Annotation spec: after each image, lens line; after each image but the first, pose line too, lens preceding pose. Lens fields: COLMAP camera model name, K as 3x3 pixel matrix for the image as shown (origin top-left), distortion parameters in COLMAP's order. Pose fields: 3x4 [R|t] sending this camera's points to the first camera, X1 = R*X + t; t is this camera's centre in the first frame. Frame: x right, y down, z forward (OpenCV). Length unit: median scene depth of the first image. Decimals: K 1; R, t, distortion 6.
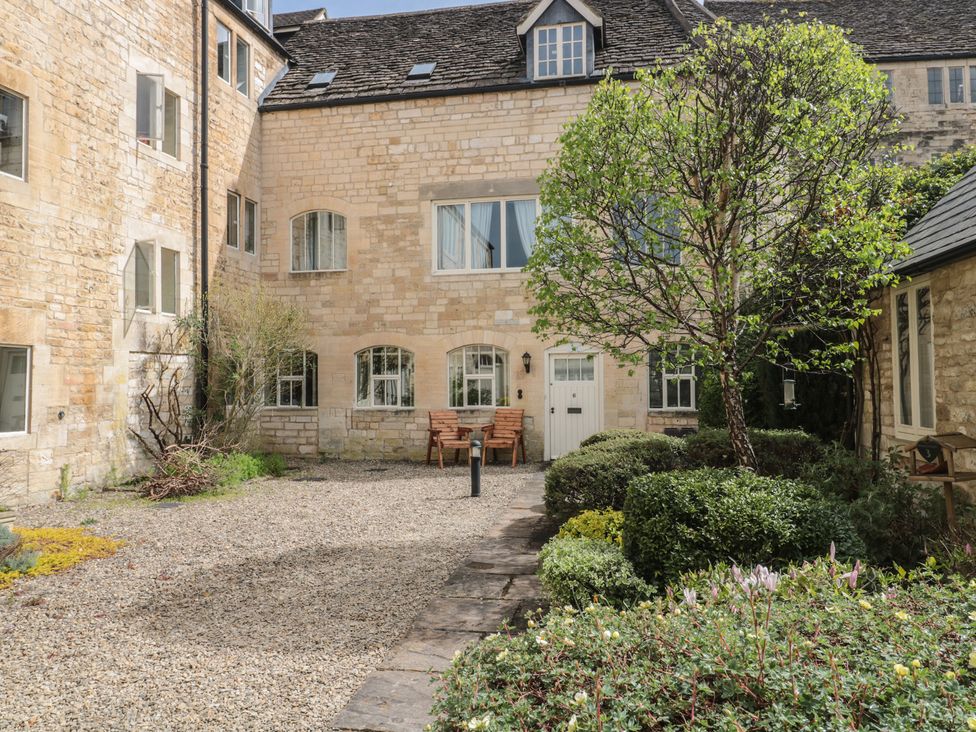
lens RADIAL K [[712.8, 0, 488.0], [0, 712.8, 366.0], [0, 0, 1]] dist [0.000636, -0.000857]
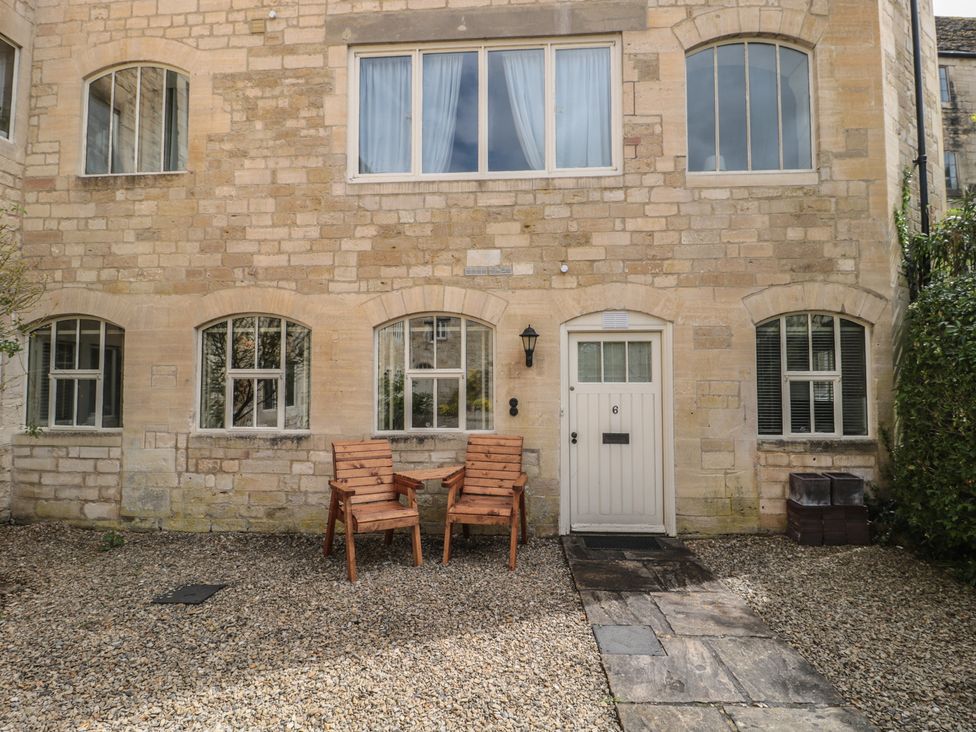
lens RADIAL K [[531.3, 0, 490.6], [0, 531.3, 362.6], [0, 0, 1]] dist [-0.000223, -0.009501]
pose [[0.991365, 0.011803, 0.130597, -0.022681], [-0.009346, 0.999768, -0.019410, 0.013940], [-0.130796, 0.018022, 0.991245, 0.592701]]
